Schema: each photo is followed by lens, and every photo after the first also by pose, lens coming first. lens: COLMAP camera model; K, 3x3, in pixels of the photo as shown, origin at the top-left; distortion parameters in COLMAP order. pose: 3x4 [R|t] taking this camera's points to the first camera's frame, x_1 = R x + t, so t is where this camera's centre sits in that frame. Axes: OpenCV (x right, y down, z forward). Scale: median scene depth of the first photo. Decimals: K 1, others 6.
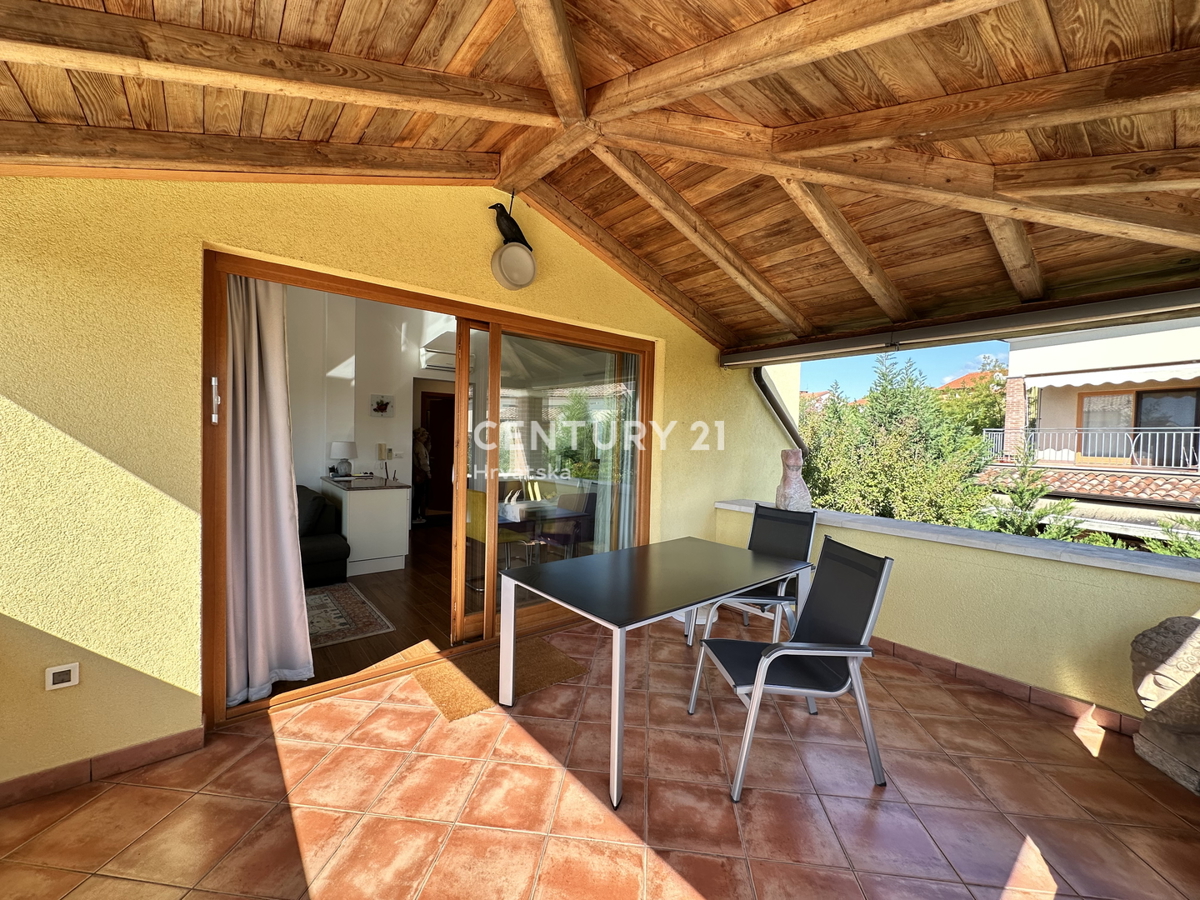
lens RADIAL K [[478.5, 0, 599.6], [0, 478.5, 452.1], [0, 0, 1]] dist [-0.002671, 0.000745]
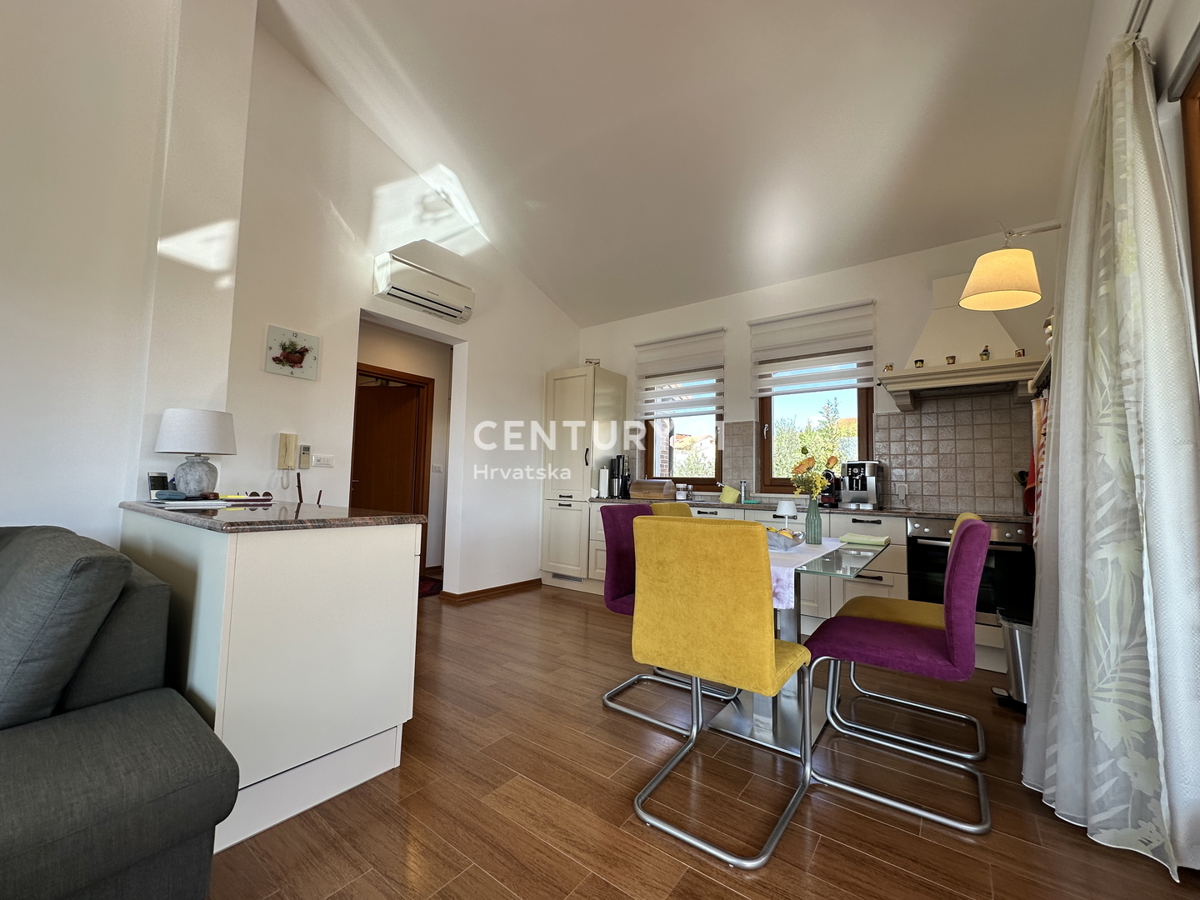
lens RADIAL K [[478.5, 0, 599.6], [0, 478.5, 452.1], [0, 0, 1]] dist [-0.002671, 0.000745]
pose [[0.970141, 0.014110, 0.242130, -0.822518], [0.007510, 0.996080, -0.088139, 0.128433], [-0.242424, 0.087325, 0.966232, 1.441150]]
